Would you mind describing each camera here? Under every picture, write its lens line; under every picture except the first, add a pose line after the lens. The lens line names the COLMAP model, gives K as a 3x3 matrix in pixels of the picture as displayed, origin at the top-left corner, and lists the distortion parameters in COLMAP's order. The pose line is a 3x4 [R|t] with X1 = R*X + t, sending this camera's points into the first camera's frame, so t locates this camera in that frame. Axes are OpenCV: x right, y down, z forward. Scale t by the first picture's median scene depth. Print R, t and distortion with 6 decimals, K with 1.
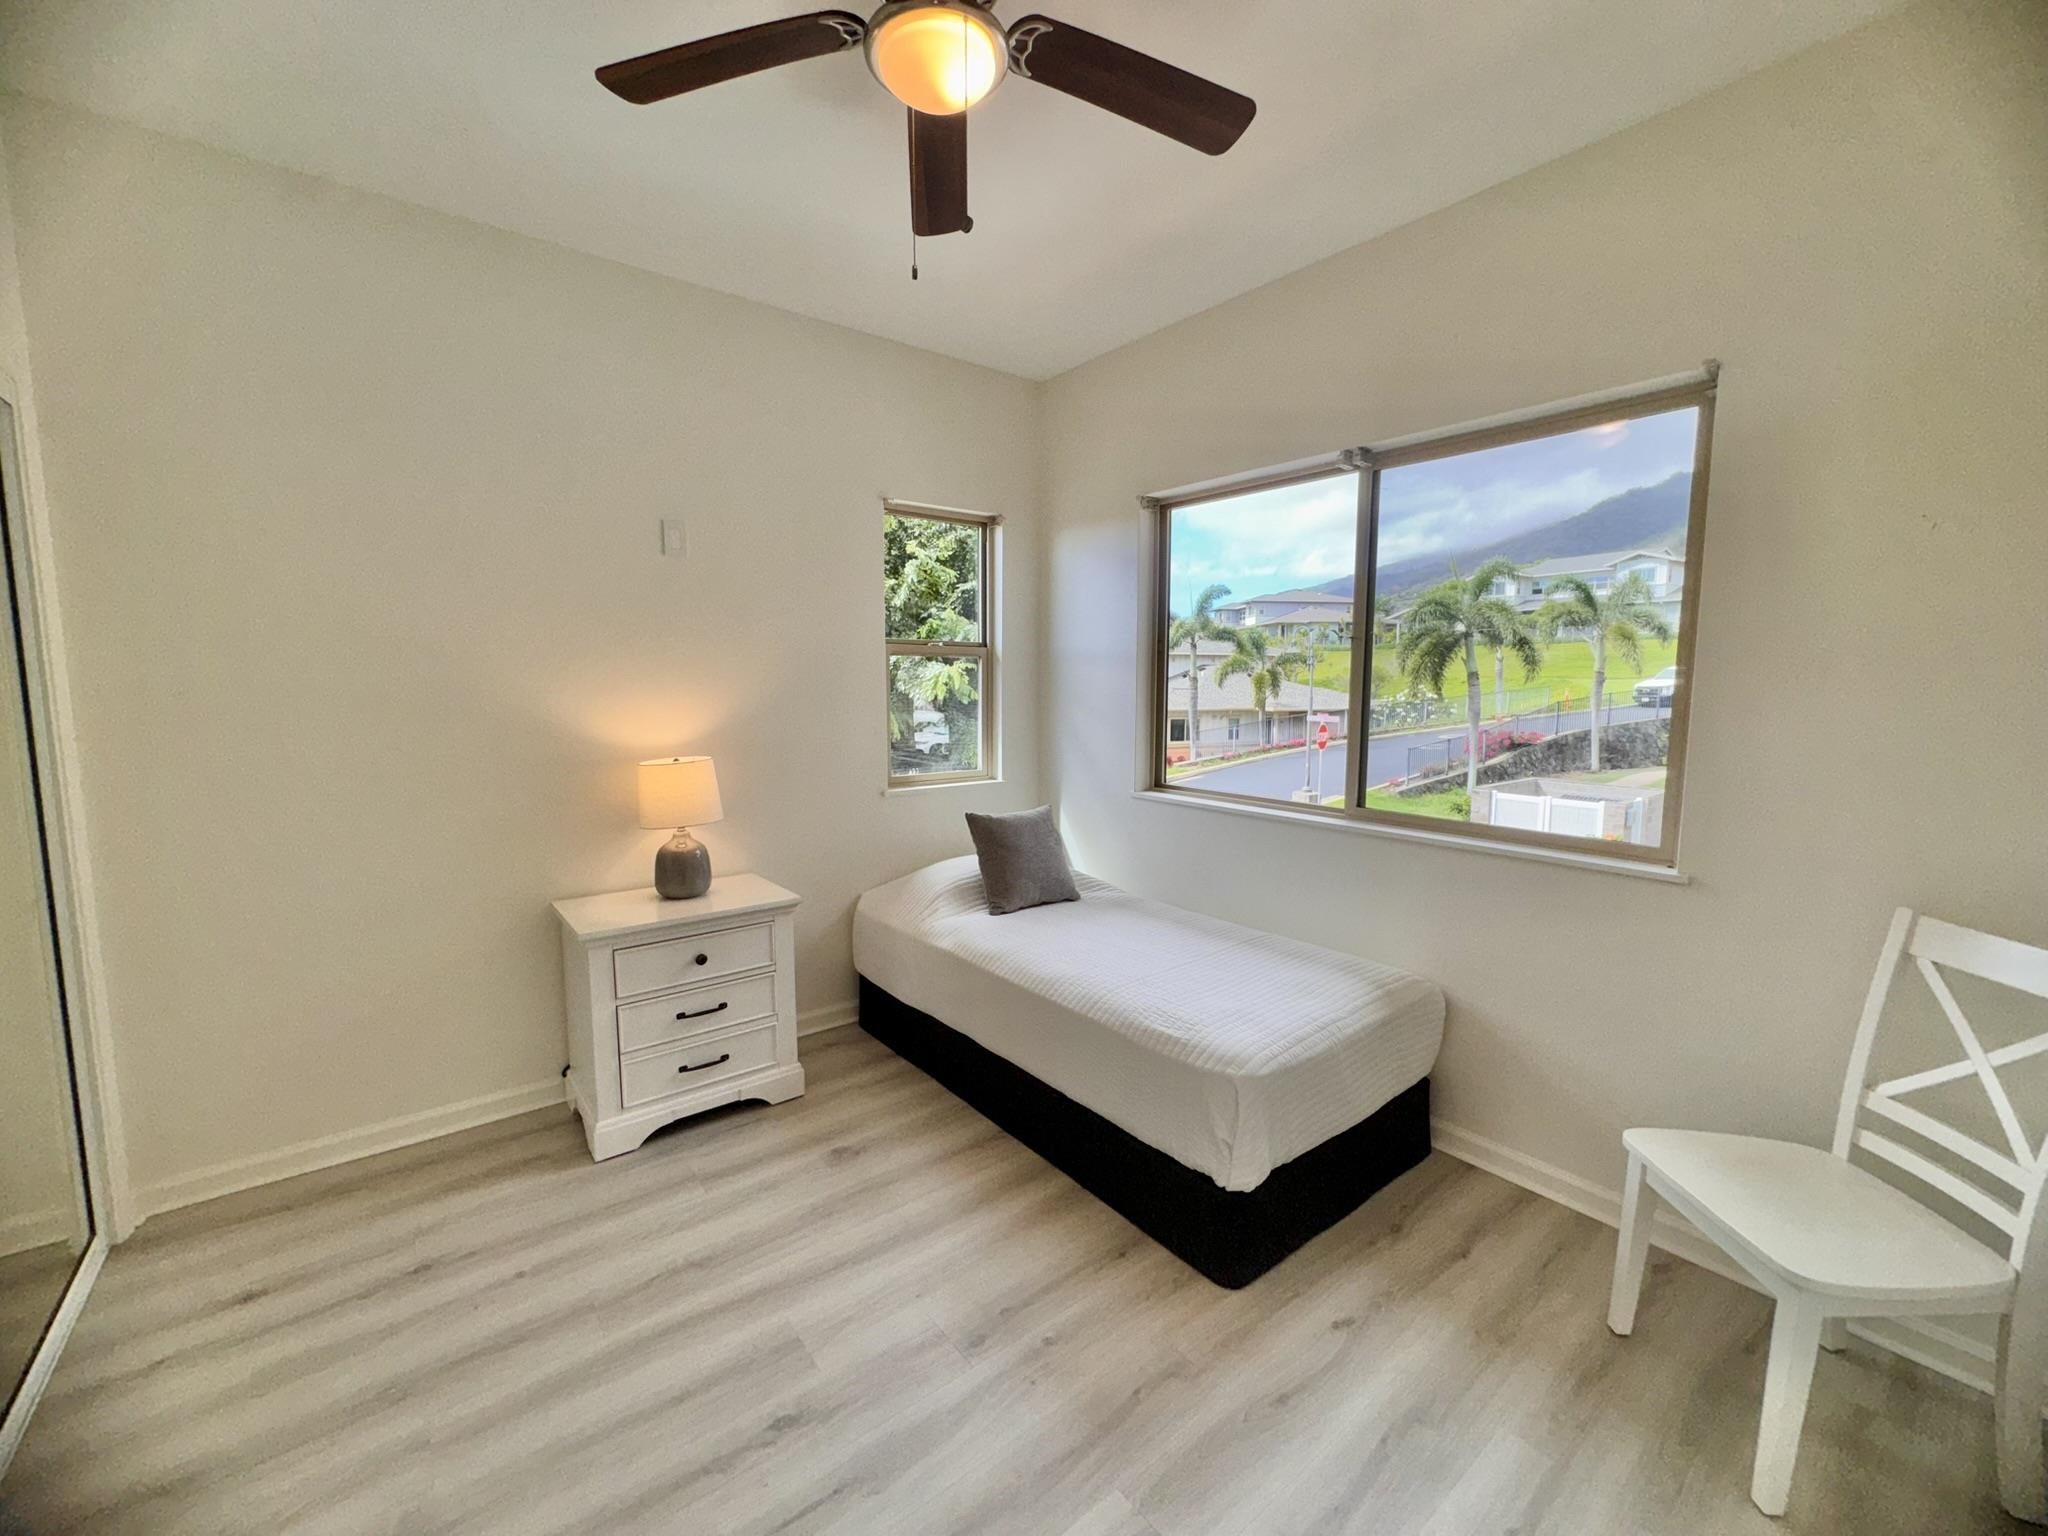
lens RADIAL K [[821.0, 0, 1023.8], [0, 821.0, 768.6], [0, 0, 1]] dist [-0.003059, 0.000057]
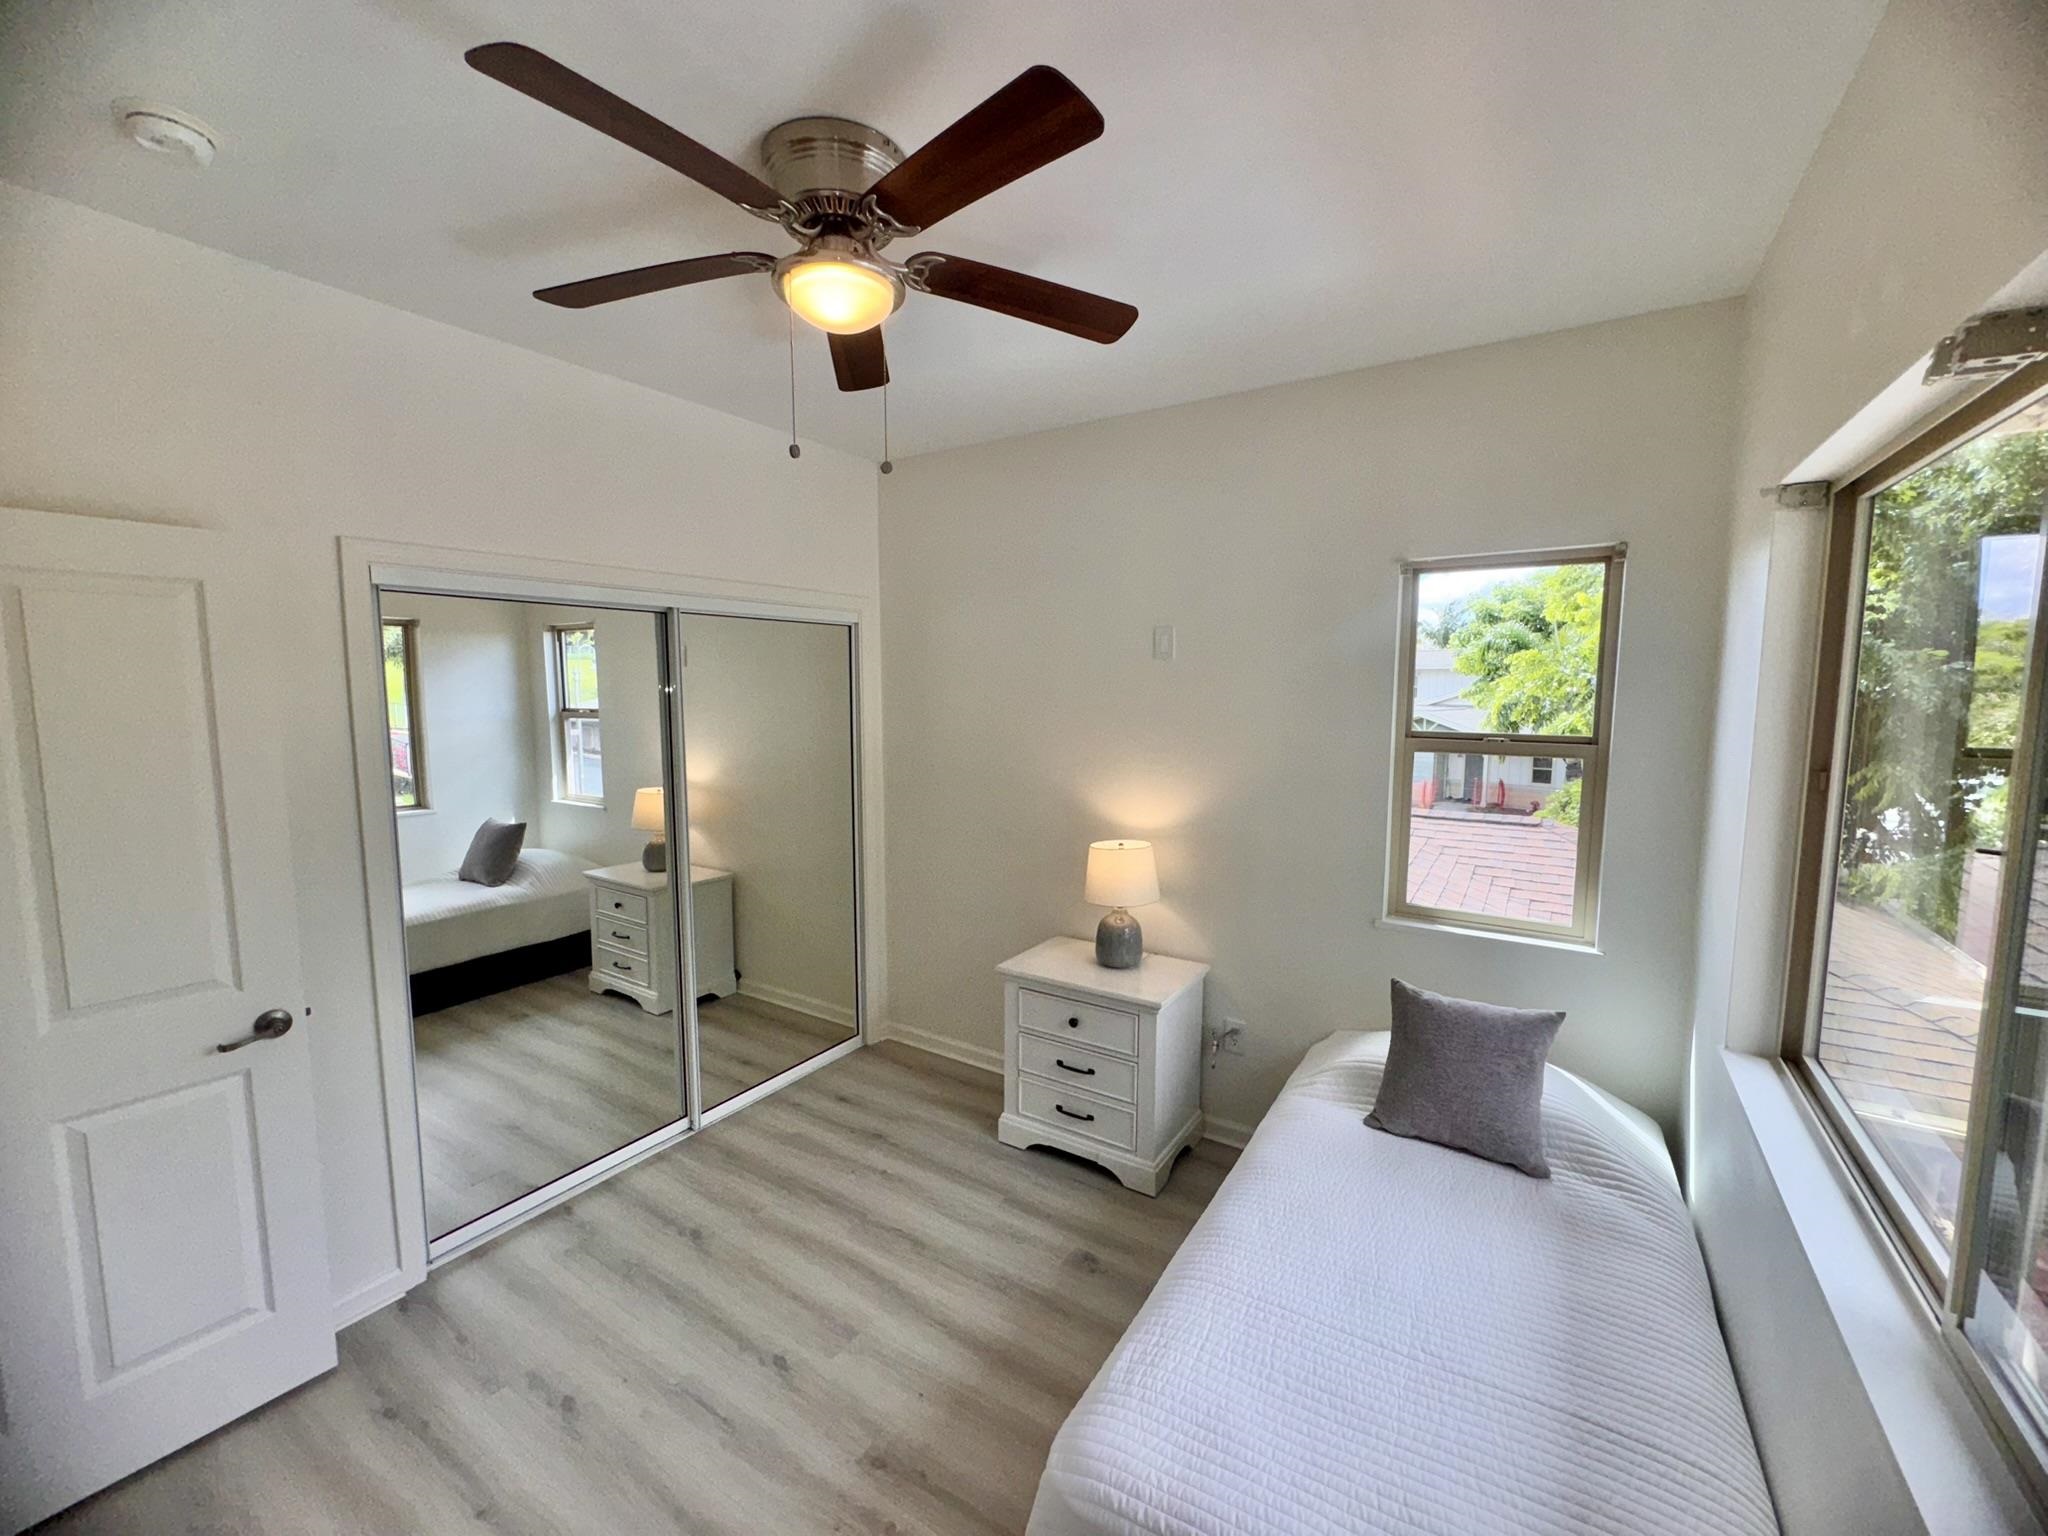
lens RADIAL K [[826.6, 0, 1029.5], [0, 826.6, 769.4], [0, 0, 1]] dist [-0.000046, 0.000031]
pose [[0.326115, 0.096826, -0.940358, 0.758543], [-0.101966, 0.992540, 0.066837, -0.224736], [0.939815, 0.074088, 0.333555, 0.634359]]
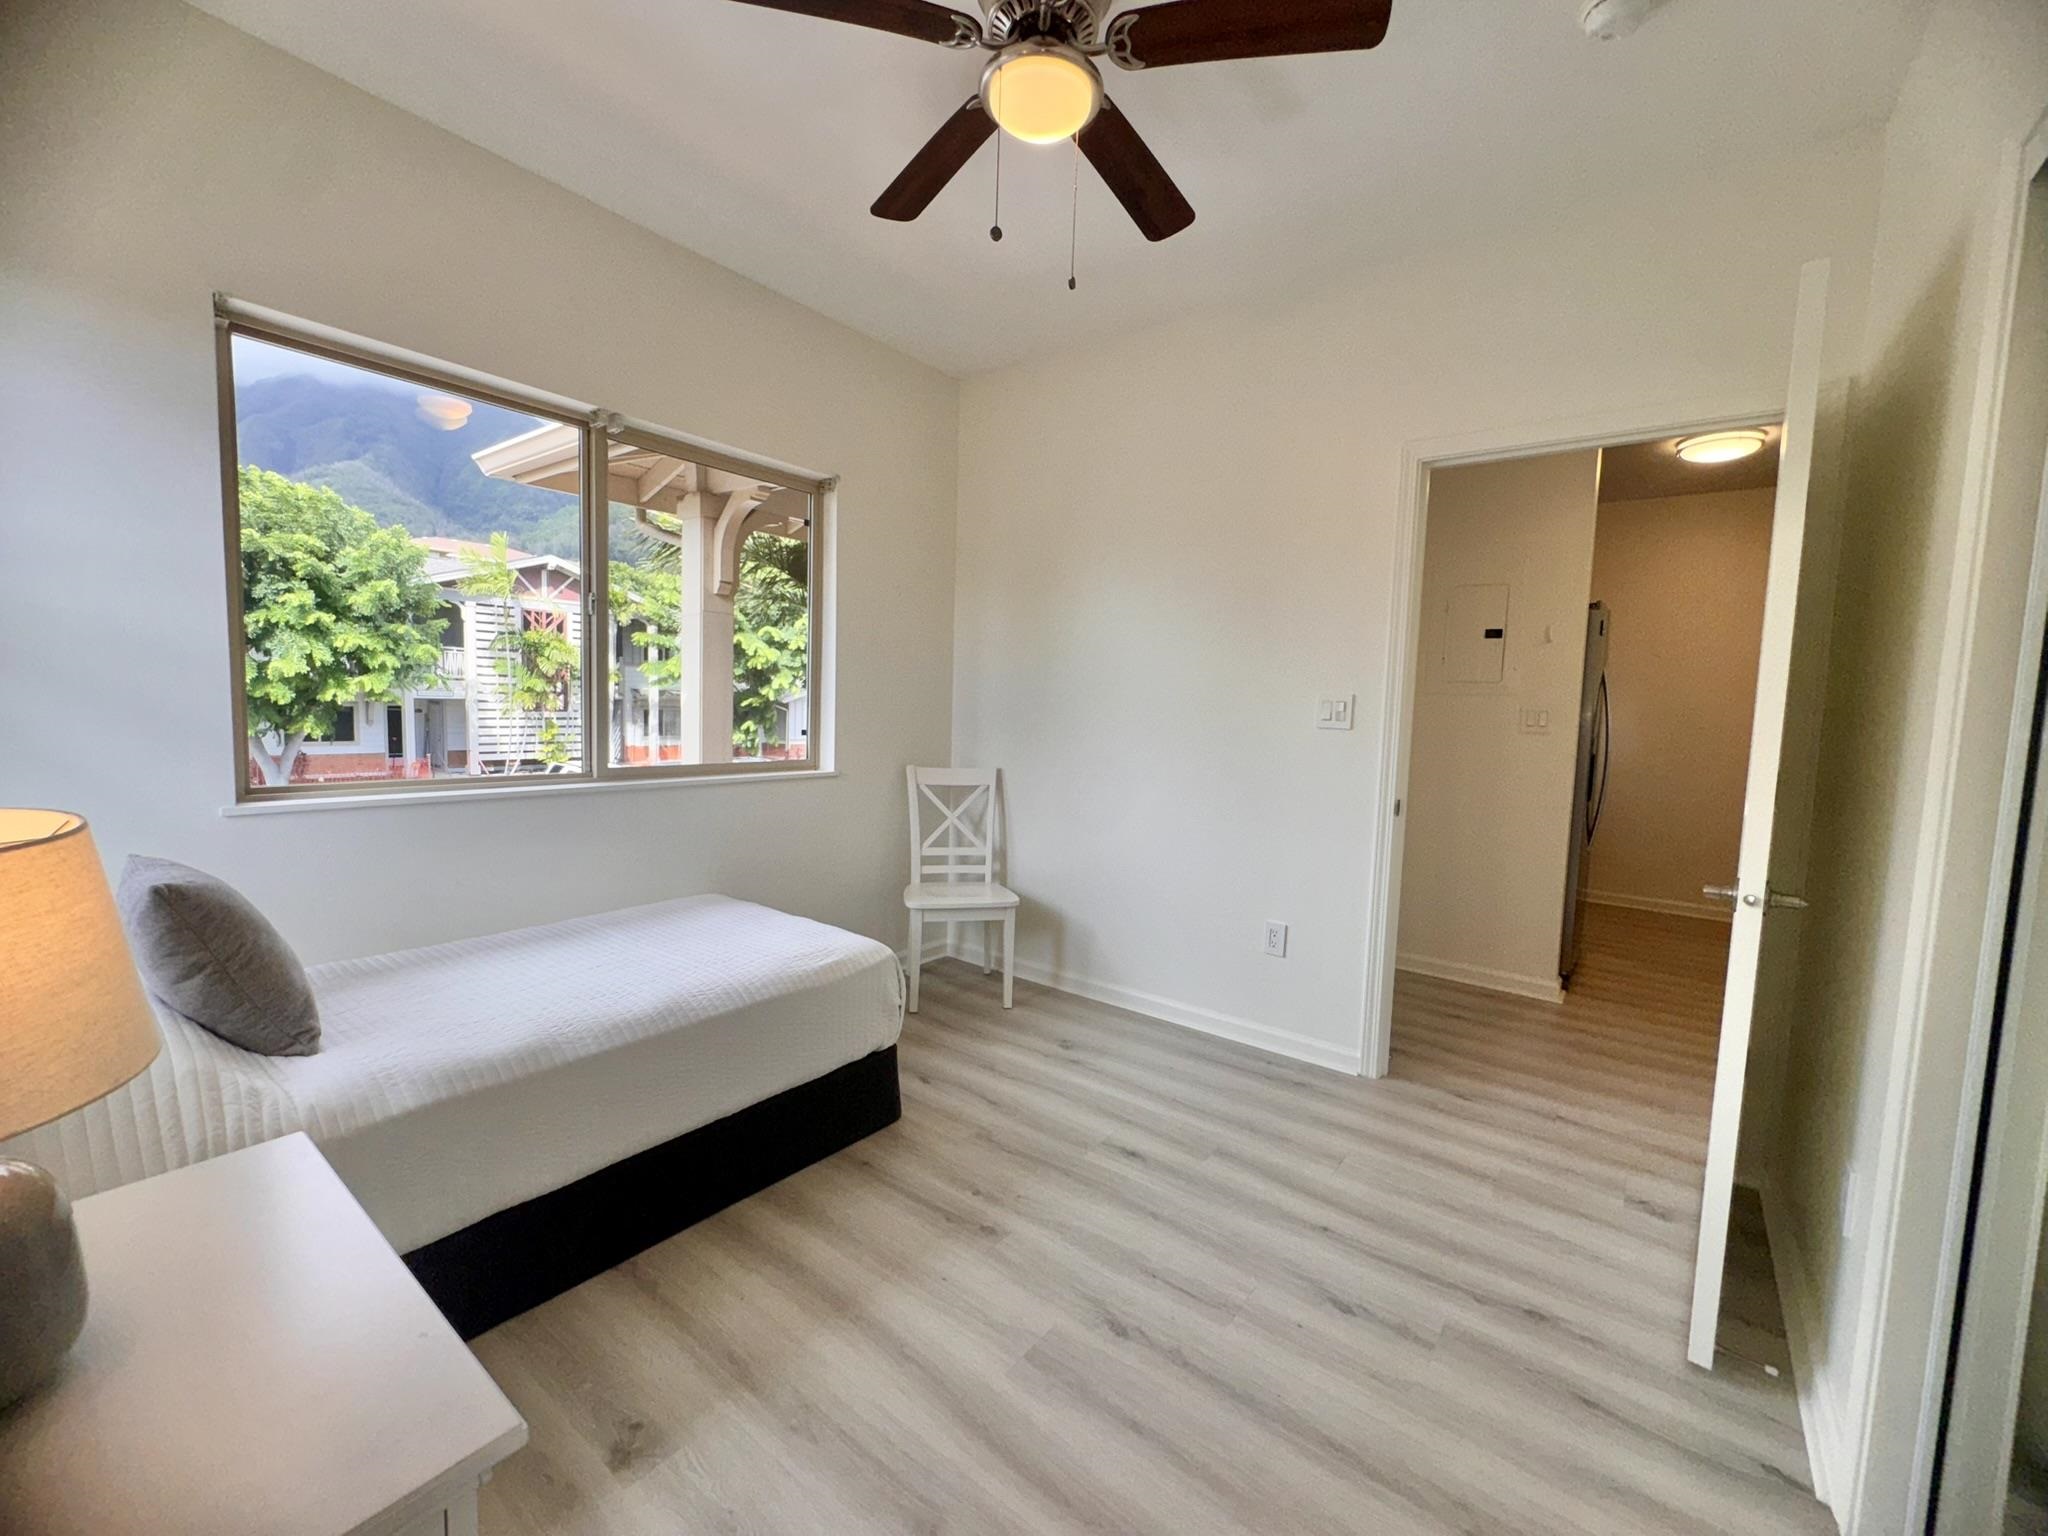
lens RADIAL K [[827.3, 0, 1022.9], [0, 827.3, 766.7], [0, 0, 1]] dist [0.009102, 0.000098]
pose [[-0.238876, -0.091281, 0.966750, -0.917777], [0.072601, 0.991107, 0.111520, -0.041532], [-0.968332, 0.096827, -0.230125, 0.958834]]
